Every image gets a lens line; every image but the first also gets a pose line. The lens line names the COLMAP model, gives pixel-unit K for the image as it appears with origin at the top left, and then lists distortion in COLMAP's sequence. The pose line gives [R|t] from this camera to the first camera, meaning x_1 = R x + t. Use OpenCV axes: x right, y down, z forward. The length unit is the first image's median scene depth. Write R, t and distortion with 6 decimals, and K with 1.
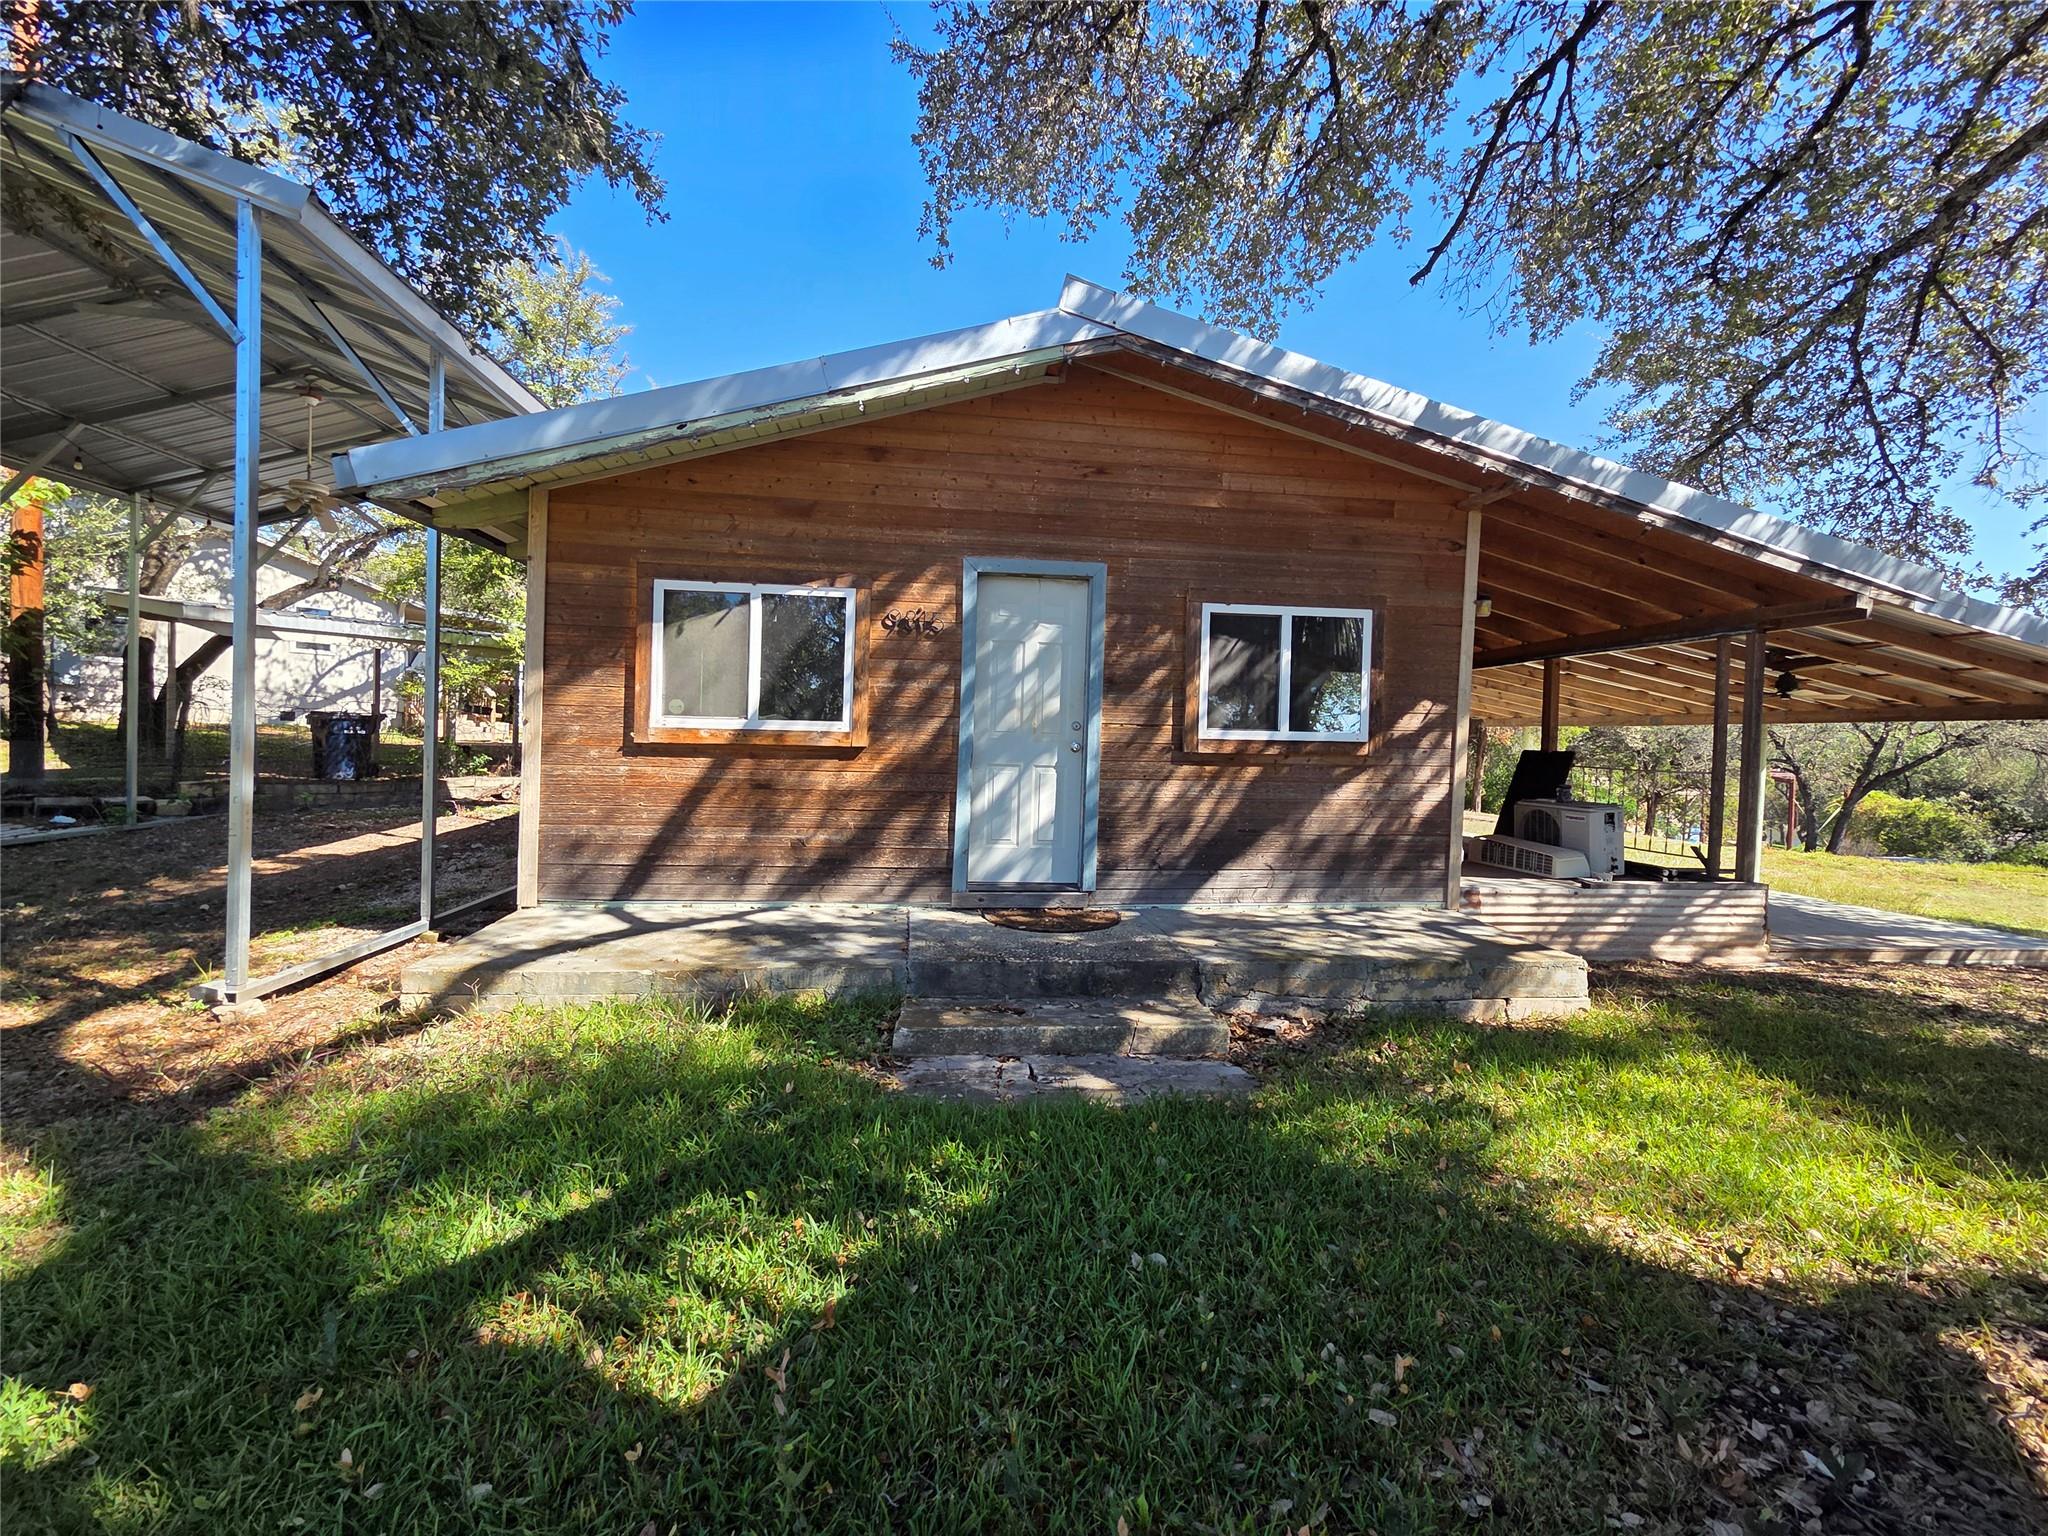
lens RADIAL K [[838.0, 0, 1026.6], [0, 838.0, 762.9], [0, 0, 1]] dist [0.000614, 0.000105]
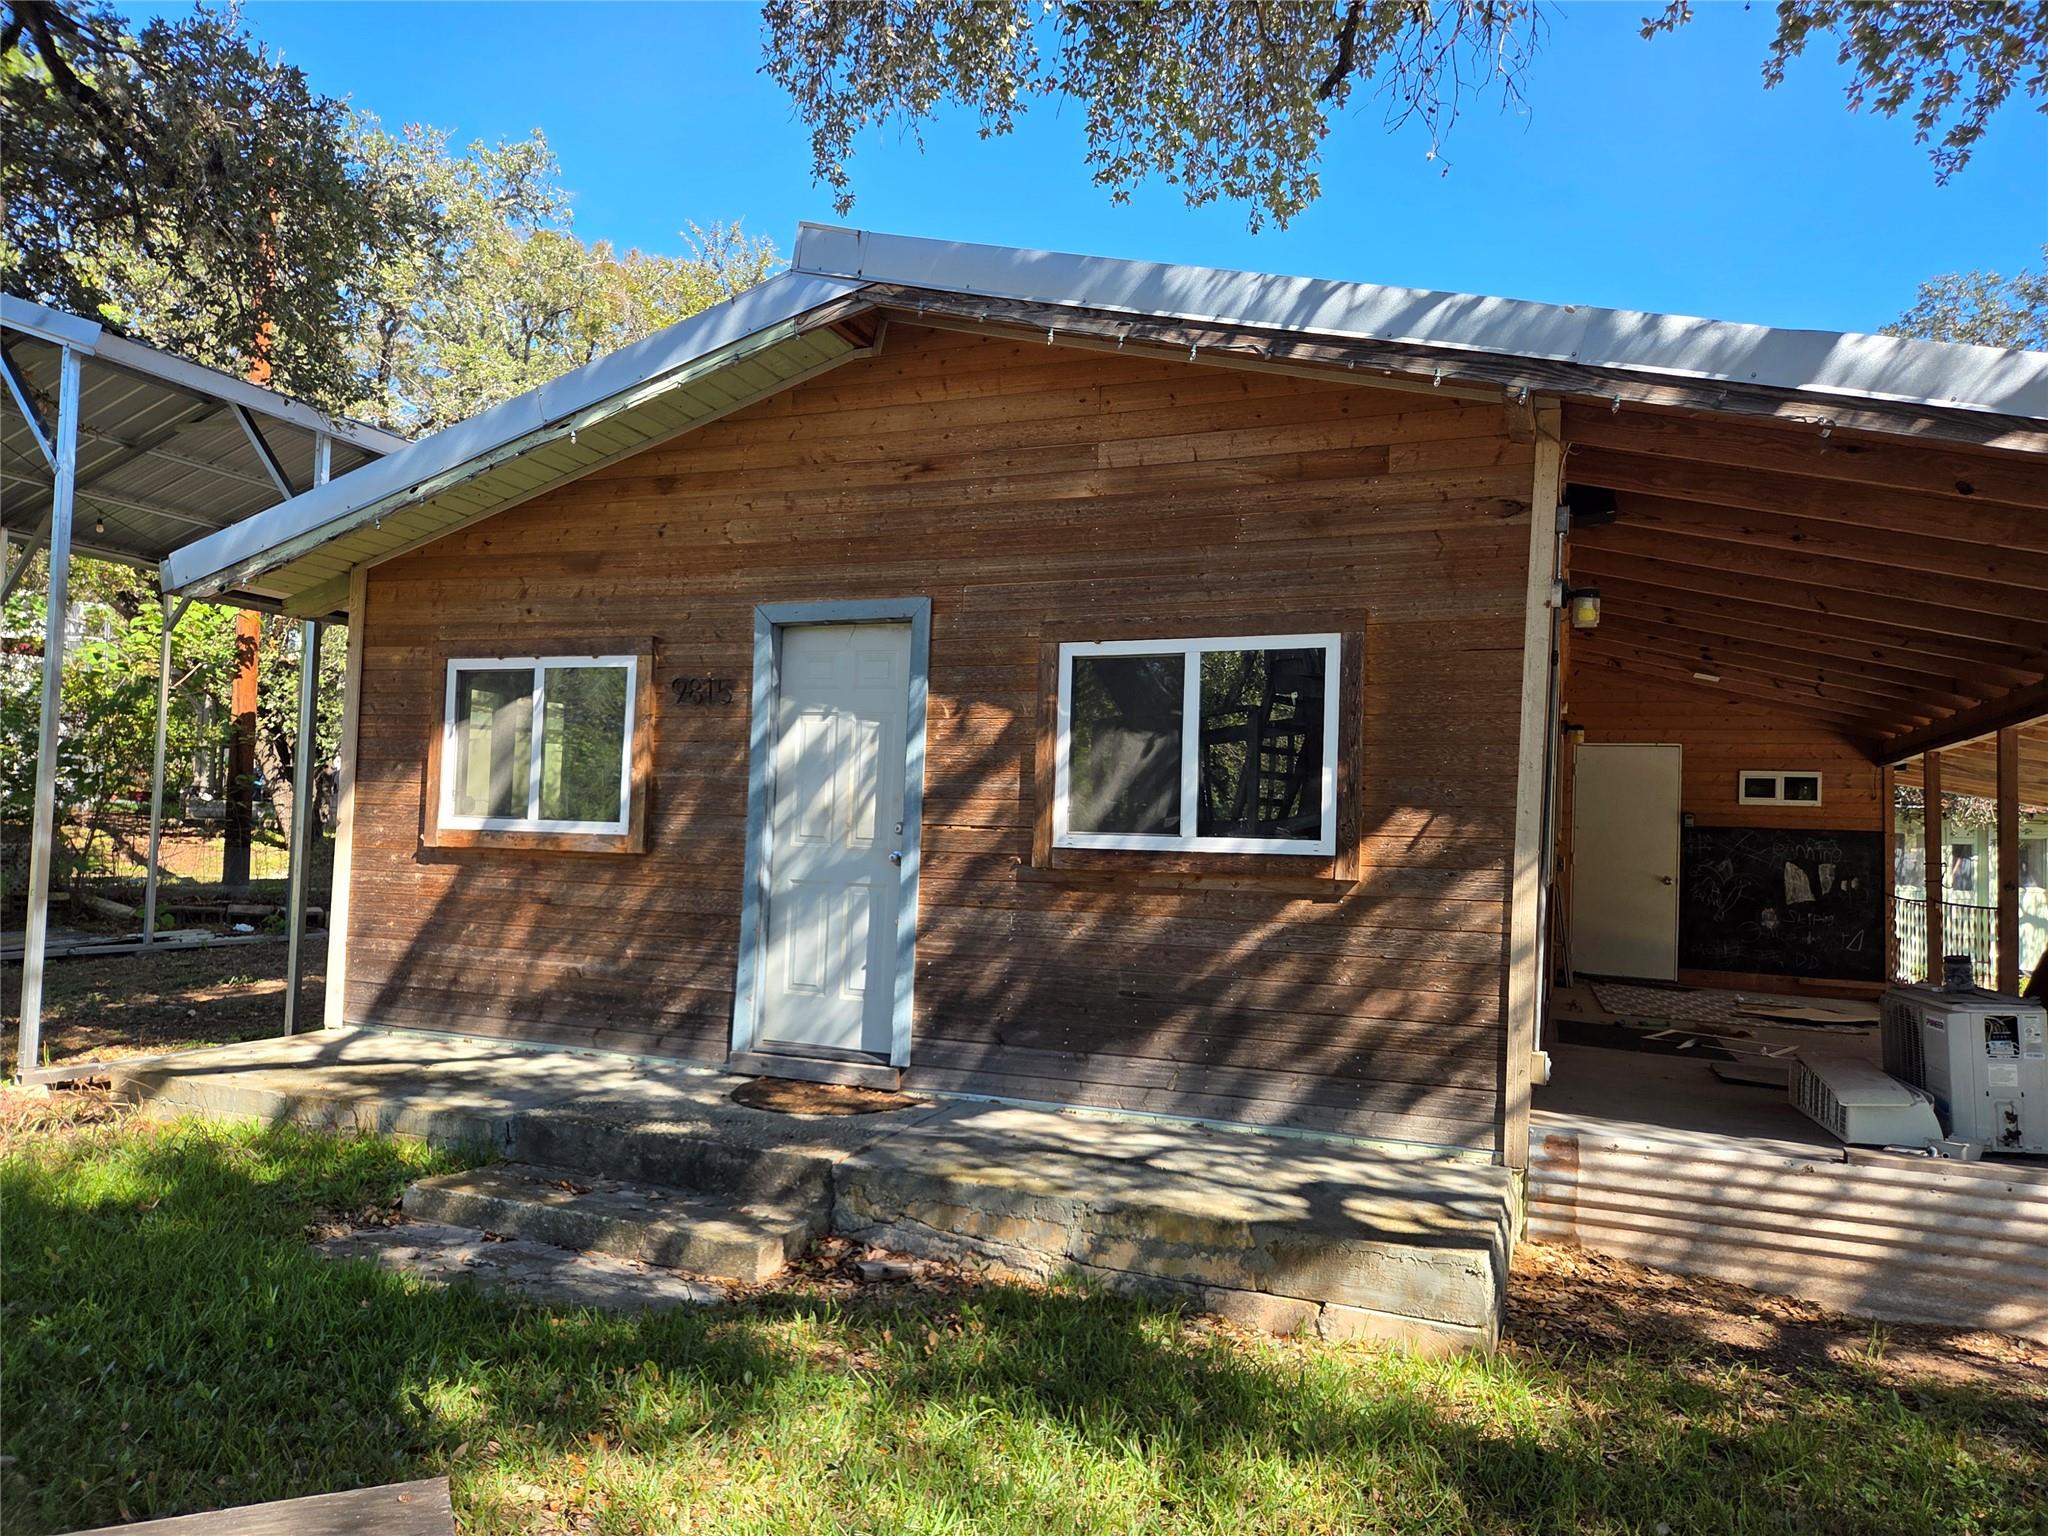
lens RADIAL K [[1368.4, 0, 987.2], [0, 1368.4, 814.7], [0, 0, 1]] dist [0.054370, -0.001922]
pose [[0.868307, -0.004770, -0.496005, 0.711869], [-0.026284, 0.998107, -0.055610, 0.006783], [0.495331, 0.061323, 0.866537, 0.040994]]
